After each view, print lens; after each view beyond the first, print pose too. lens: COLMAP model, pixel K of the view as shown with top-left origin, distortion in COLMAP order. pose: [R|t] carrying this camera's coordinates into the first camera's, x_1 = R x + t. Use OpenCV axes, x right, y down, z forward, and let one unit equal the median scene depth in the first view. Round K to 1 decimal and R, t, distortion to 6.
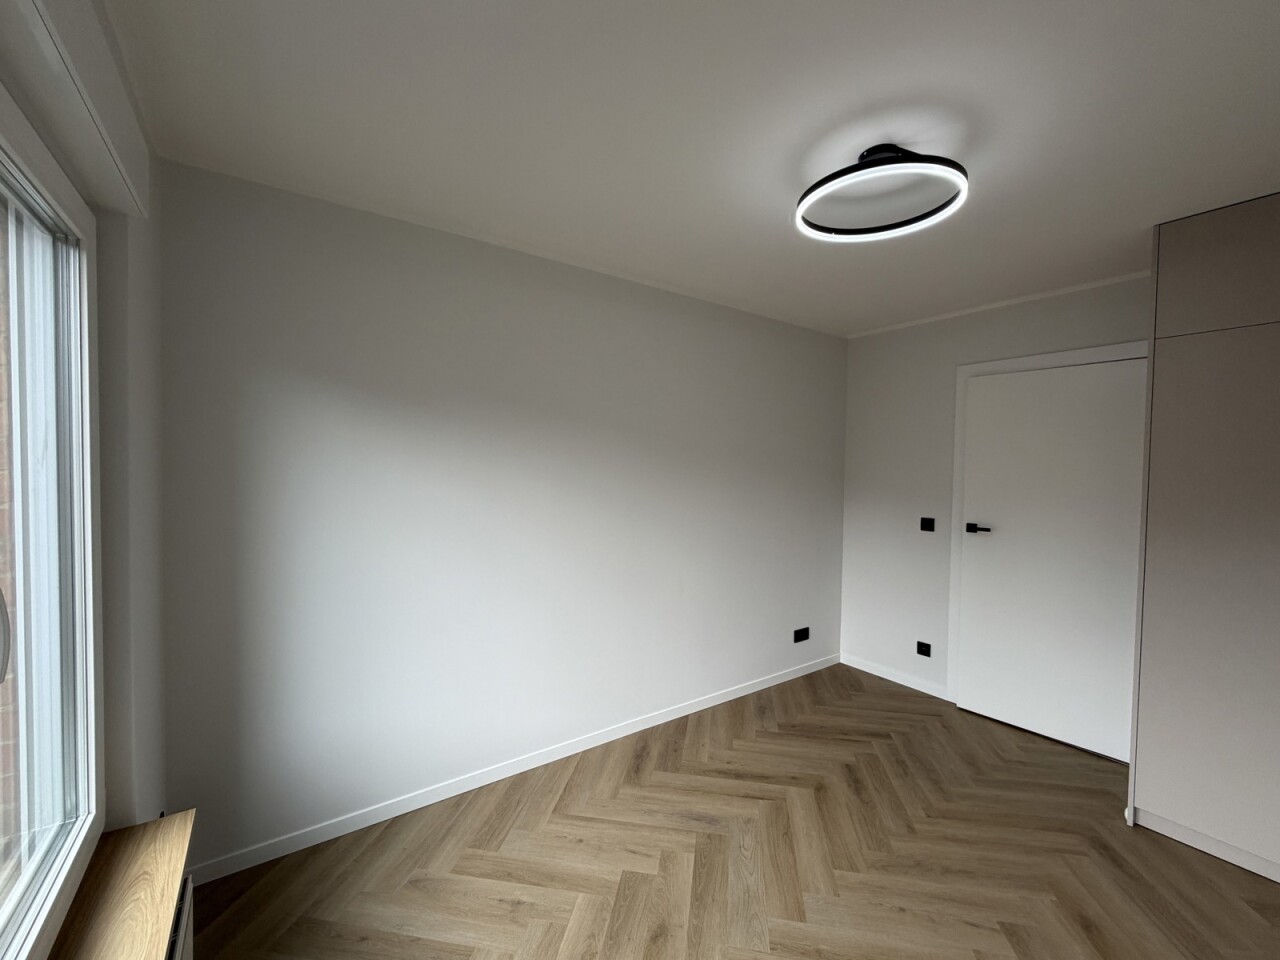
lens RADIAL K [[516.6, 0, 642.7], [0, 516.6, 478.7], [0, 0, 1]] dist [-0.001115, 0.000299]
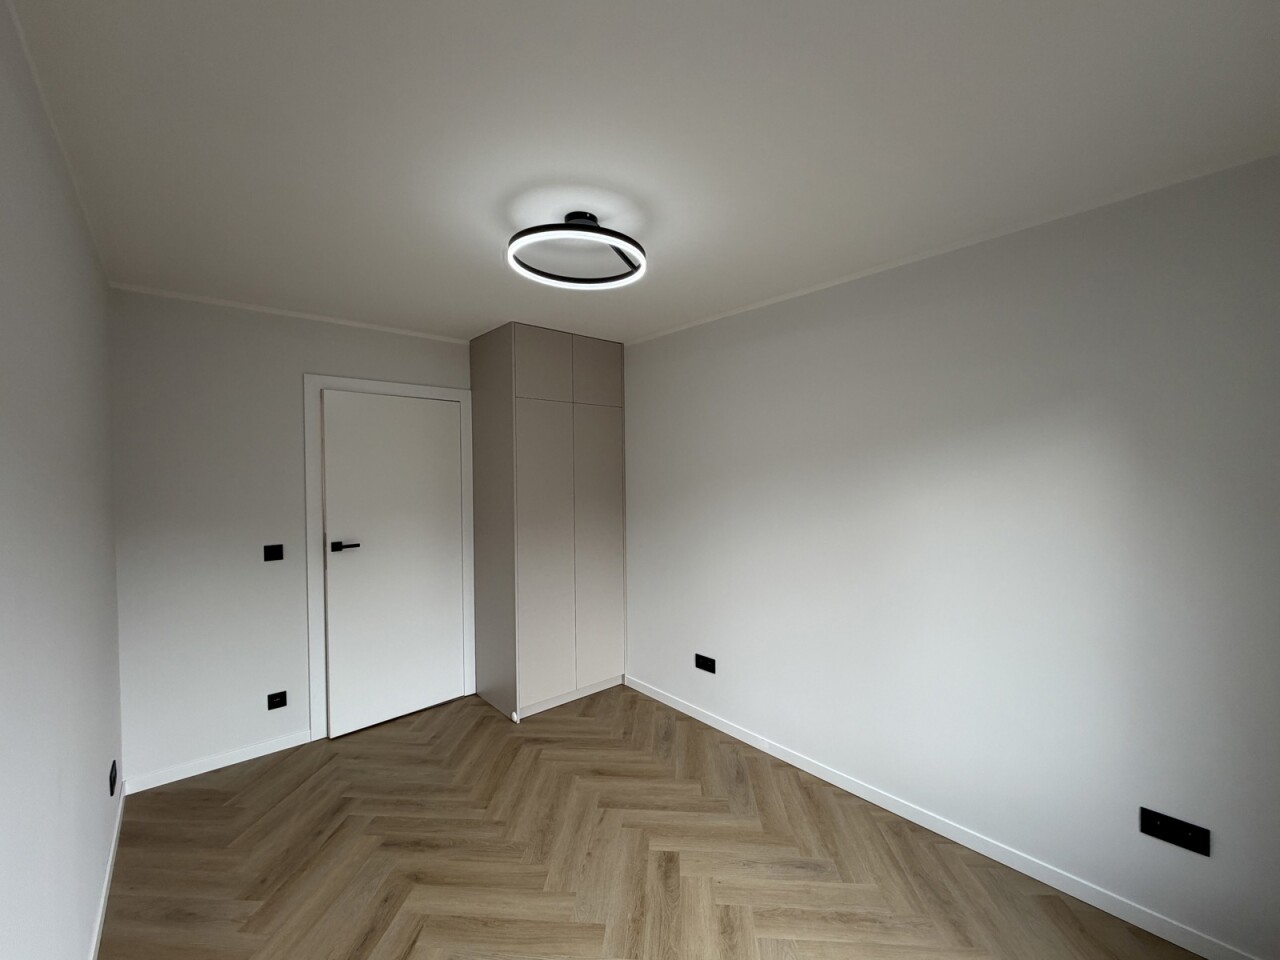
lens RADIAL K [[516.6, 0, 642.5], [0, 516.6, 478.2], [0, 0, 1]] dist [-0.001115, 0.000299]
pose [[-0.089138, -0.022343, 0.995769, -0.502530], [0.031526, 0.999184, 0.025241, -0.052250], [-0.995520, 0.033643, -0.088361, 0.689611]]
